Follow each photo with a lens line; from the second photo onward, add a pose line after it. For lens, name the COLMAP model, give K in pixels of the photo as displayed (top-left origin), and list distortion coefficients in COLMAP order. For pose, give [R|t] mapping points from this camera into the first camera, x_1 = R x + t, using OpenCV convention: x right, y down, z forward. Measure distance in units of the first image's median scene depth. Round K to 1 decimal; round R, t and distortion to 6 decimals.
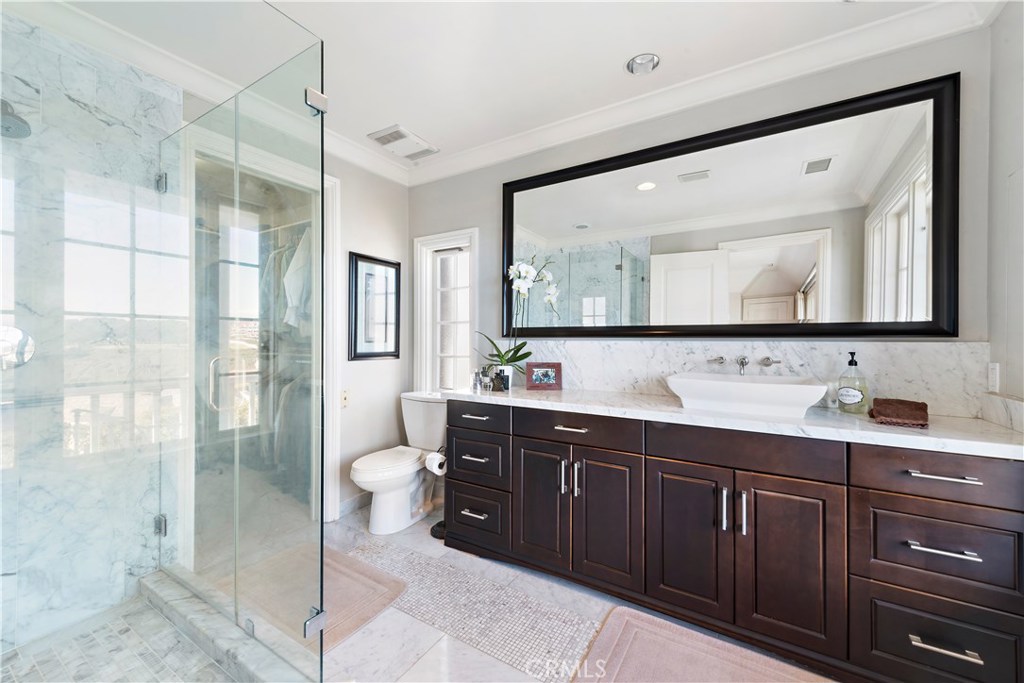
lens RADIAL K [[401.6, 0, 510.6], [0, 401.6, 342.4], [0, 0, 1]] dist [0.009059, -0.000419]
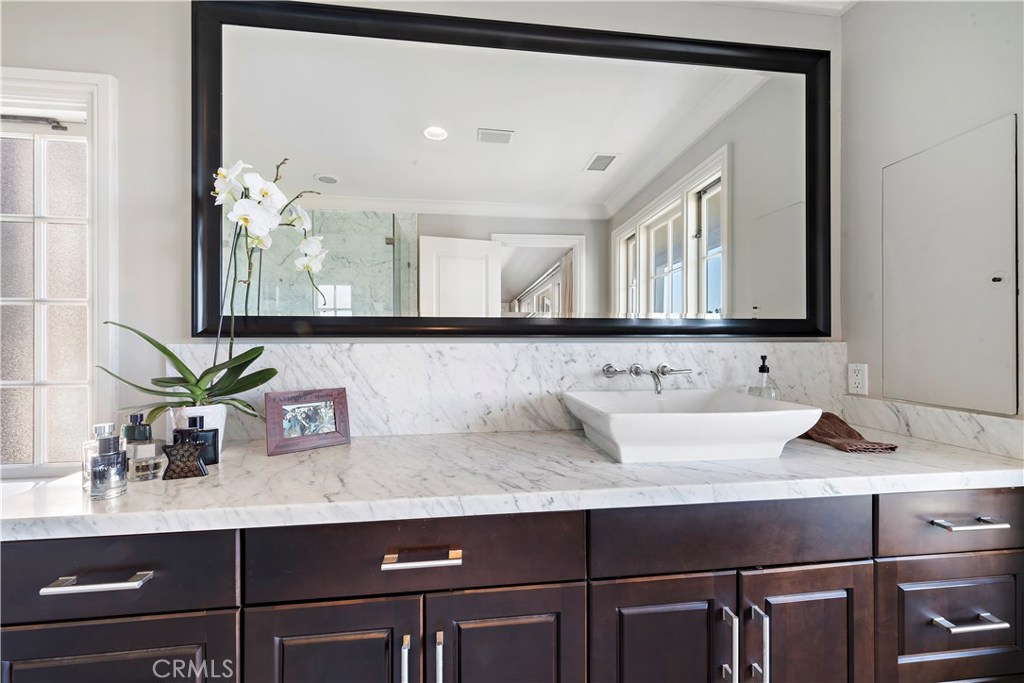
lens RADIAL K [[403.4, 0, 512.0], [0, 403.4, 341.5], [0, 0, 1]] dist [0.000454, -0.000166]
pose [[0.780604, -0.006119, 0.624996, -0.026371], [0.008583, 0.999963, -0.000929, -0.004873], [-0.624967, 0.006089, 0.780627, 0.478531]]
